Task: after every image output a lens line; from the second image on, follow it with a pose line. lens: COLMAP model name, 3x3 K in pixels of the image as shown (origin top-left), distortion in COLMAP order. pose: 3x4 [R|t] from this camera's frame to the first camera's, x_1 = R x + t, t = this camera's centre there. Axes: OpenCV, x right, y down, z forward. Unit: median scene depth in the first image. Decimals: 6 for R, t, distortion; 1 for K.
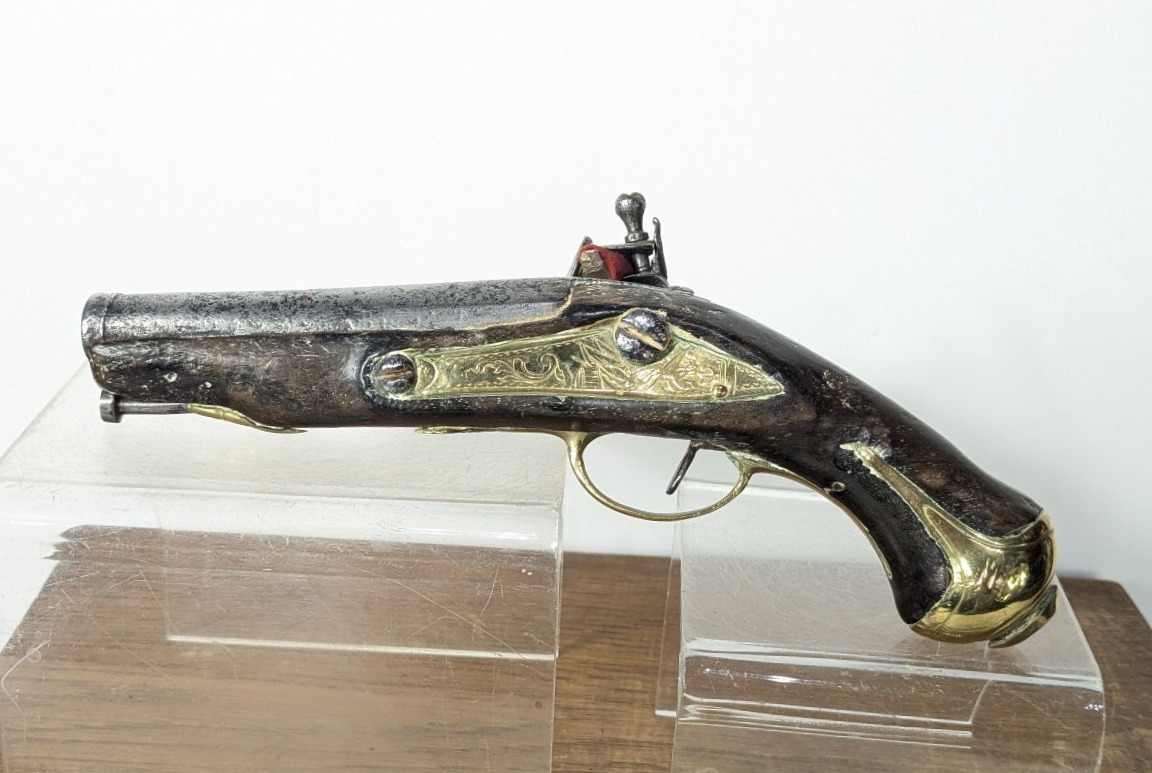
lens RADIAL K [[888.7, 0, 616.8], [0, 888.7, 385.9], [0, 0, 1]] dist [0.008576, -0.019399]
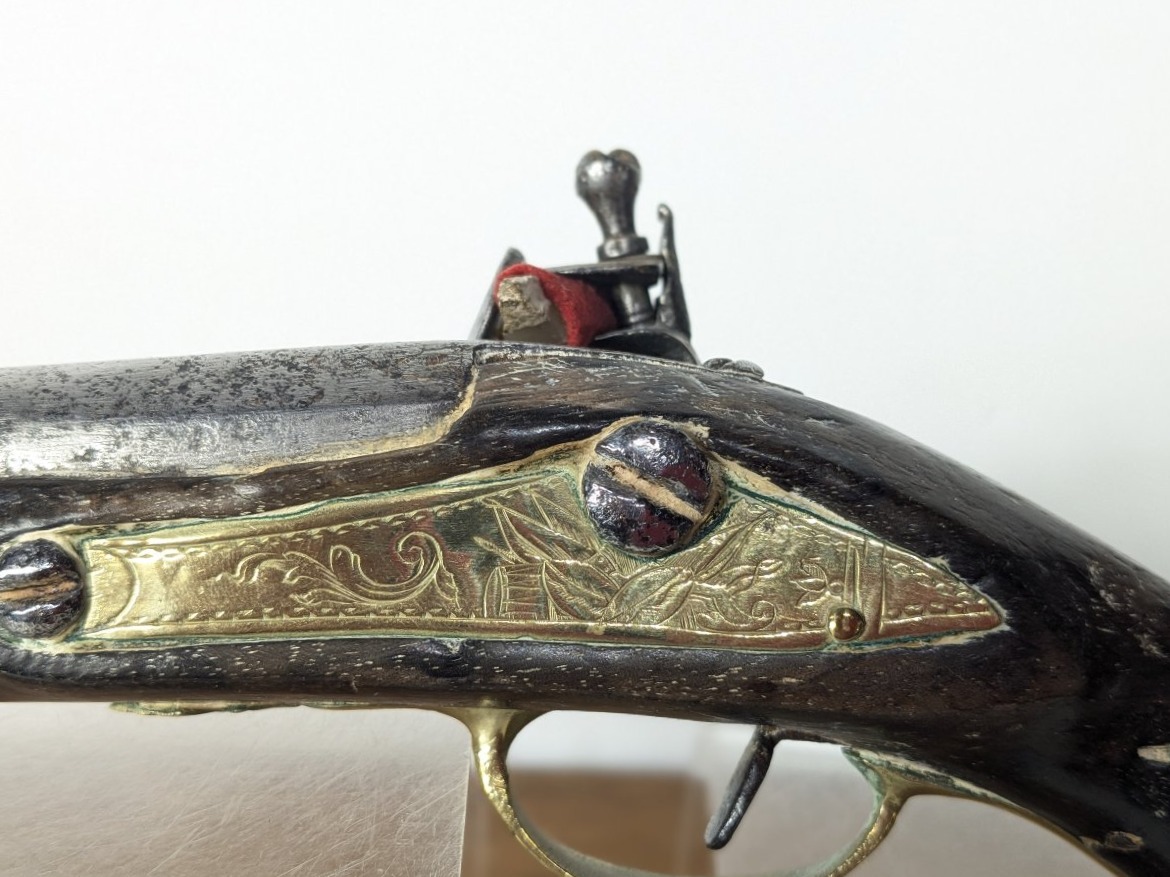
lens RADIAL K [[942.5, 0, 579.1], [0, 942.5, 437.5], [0, 0, 1]] dist [0.028196, -0.057743]
pose [[0.999756, -0.012329, 0.018354, -0.010857], [0.012169, 0.999887, 0.008815, -0.082572], [-0.018461, -0.008589, 0.999793, 0.571144]]
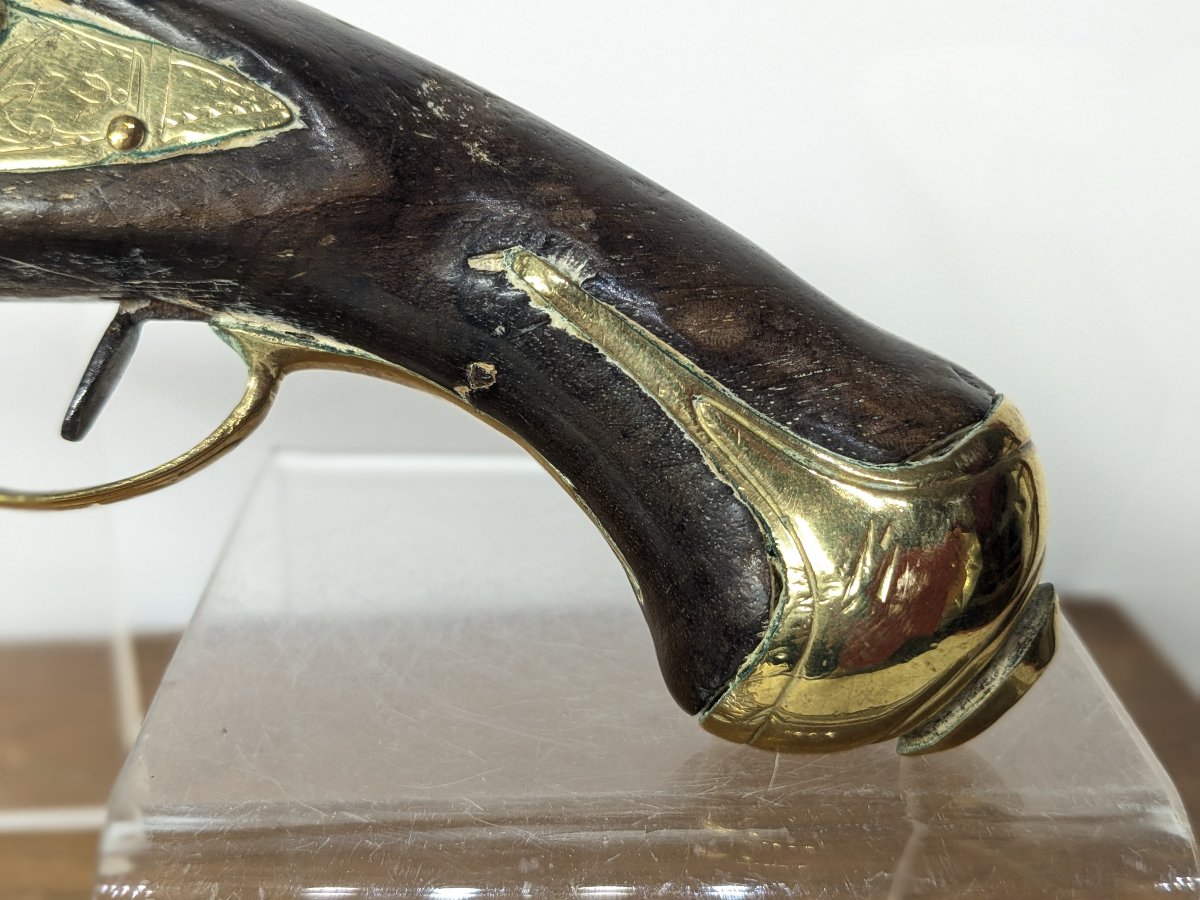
lens RADIAL K [[966.7, 0, 601.9], [0, 966.7, 451.4], [0, 0, 1]] dist [0.028196, -0.057743]
pose [[0.995149, -0.077508, 0.060581, 0.274841], [0.078624, 0.996772, -0.016259, 0.158046], [-0.059125, 0.020943, 0.998031, 0.583586]]
